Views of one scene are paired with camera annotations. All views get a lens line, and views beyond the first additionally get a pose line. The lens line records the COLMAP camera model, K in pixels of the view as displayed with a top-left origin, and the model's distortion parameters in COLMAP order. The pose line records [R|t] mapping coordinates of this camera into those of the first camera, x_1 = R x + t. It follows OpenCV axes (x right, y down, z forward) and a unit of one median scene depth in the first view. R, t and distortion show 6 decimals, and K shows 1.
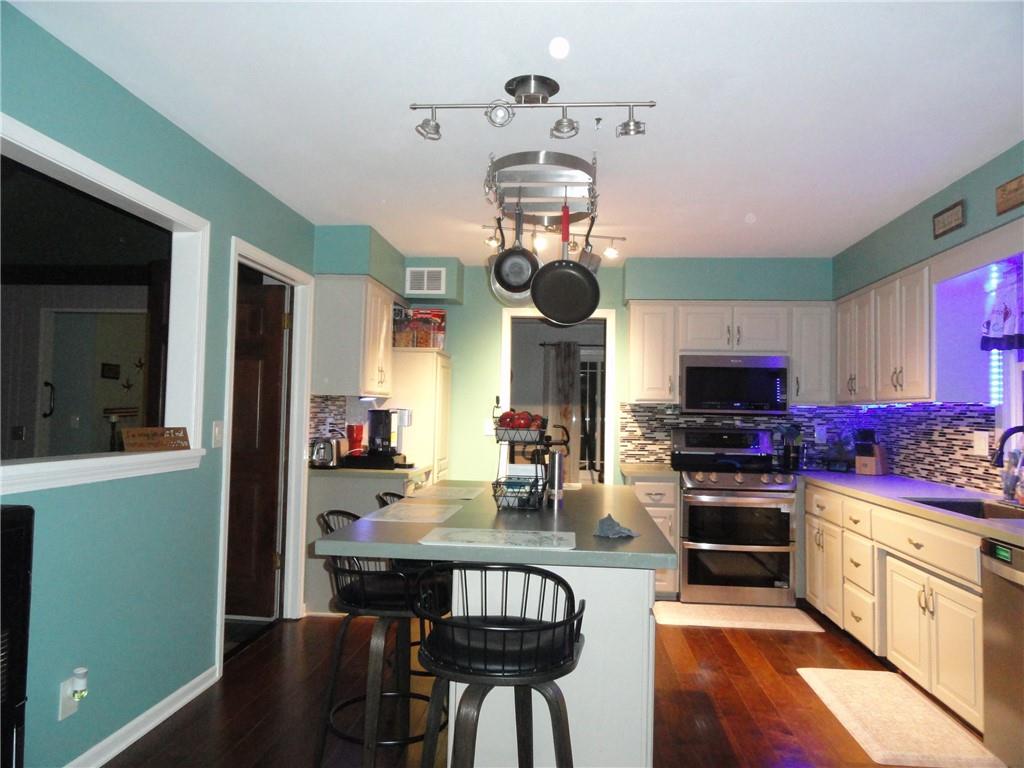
lens RADIAL K [[724.8, 0, 519.1], [0, 724.8, 384.0], [0, 0, 1]] dist [0.003419, 0.004174]
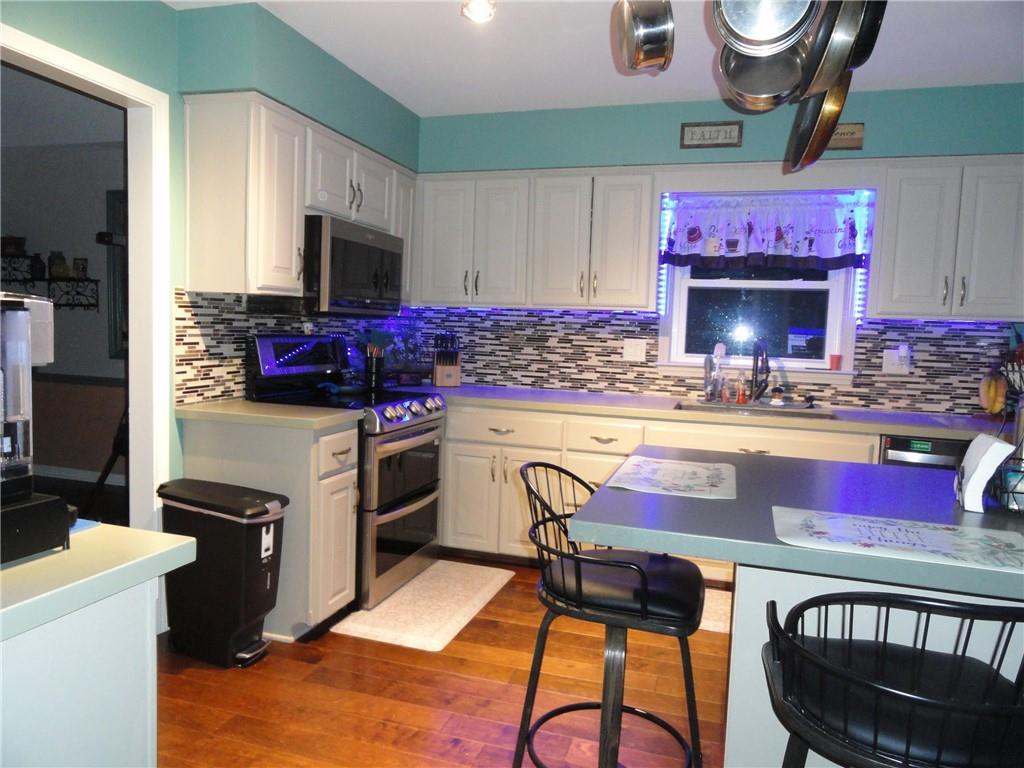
lens RADIAL K [[724.8, 0, 519.1], [0, 724.8, 384.0], [0, 0, 1]] dist [0.003419, 0.004174]
pose [[0.209219, -0.087982, 0.973903, -0.340924], [-0.071774, 0.991876, 0.105025, 0.023514], [-0.975231, -0.091874, 0.201205, 0.717302]]
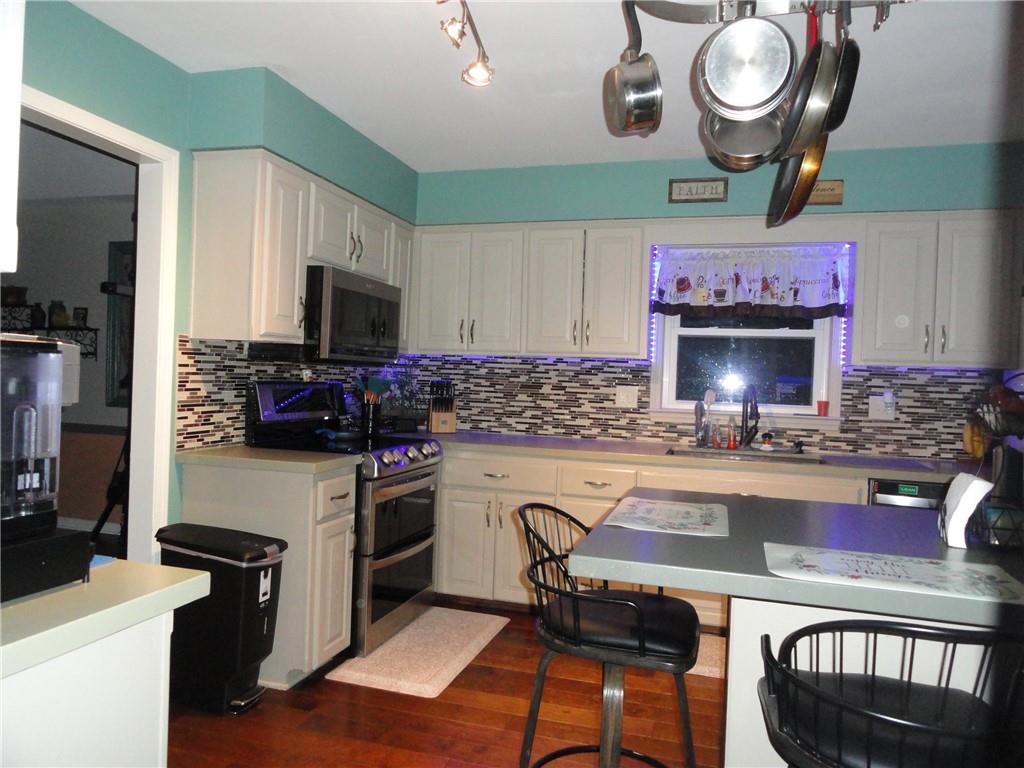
lens RADIAL K [[724.8, 0, 519.1], [0, 724.8, 384.0], [0, 0, 1]] dist [0.003419, 0.004174]
pose [[0.196955, -0.021598, 0.980175, -0.354964], [-0.071772, 0.996757, 0.036386, 0.025951], [-0.977782, -0.077516, 0.194767, 0.718207]]
